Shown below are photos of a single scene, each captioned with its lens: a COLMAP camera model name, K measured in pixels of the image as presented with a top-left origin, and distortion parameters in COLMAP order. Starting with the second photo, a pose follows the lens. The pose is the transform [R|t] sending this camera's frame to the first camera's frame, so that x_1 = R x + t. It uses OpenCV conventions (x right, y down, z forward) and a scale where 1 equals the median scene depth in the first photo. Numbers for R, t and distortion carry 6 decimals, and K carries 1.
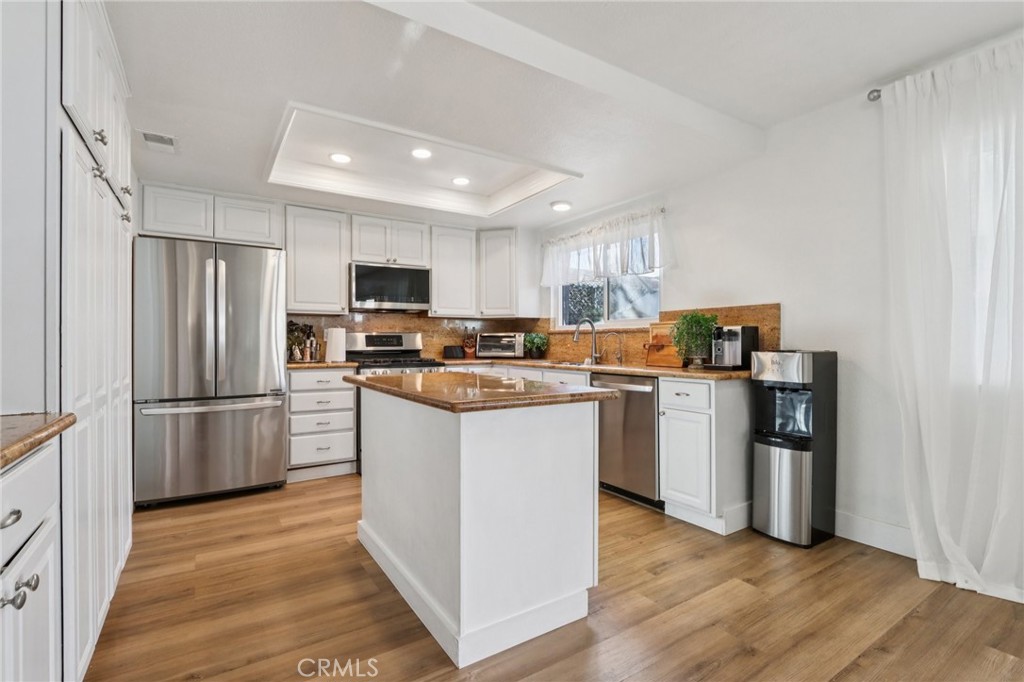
lens RADIAL K [[472.7, 0, 509.1], [0, 472.7, 342.4], [0, 0, 1]] dist [-0.022501, 0.002362]
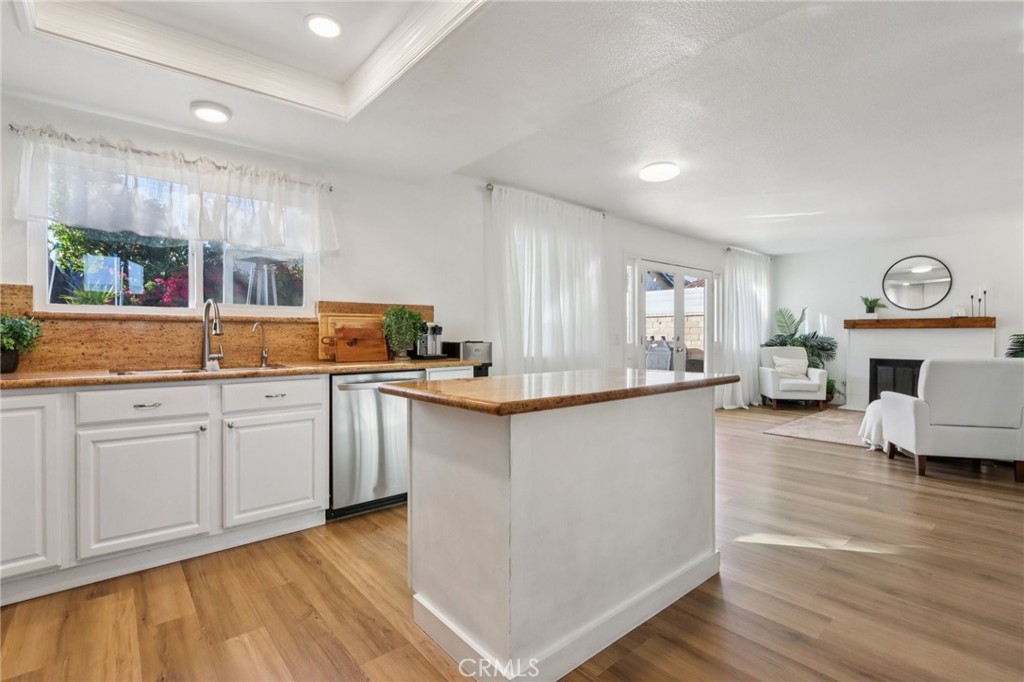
lens RADIAL K [[472.7, 0, 508.6], [0, 472.7, 337.0], [0, 0, 1]] dist [-0.022501, 0.002362]
pose [[-0.129982, -0.002506, 0.991513, -0.685493], [-0.000493, 0.999997, 0.002463, -0.000420], [-0.991516, -0.000168, -0.129982, 0.879808]]
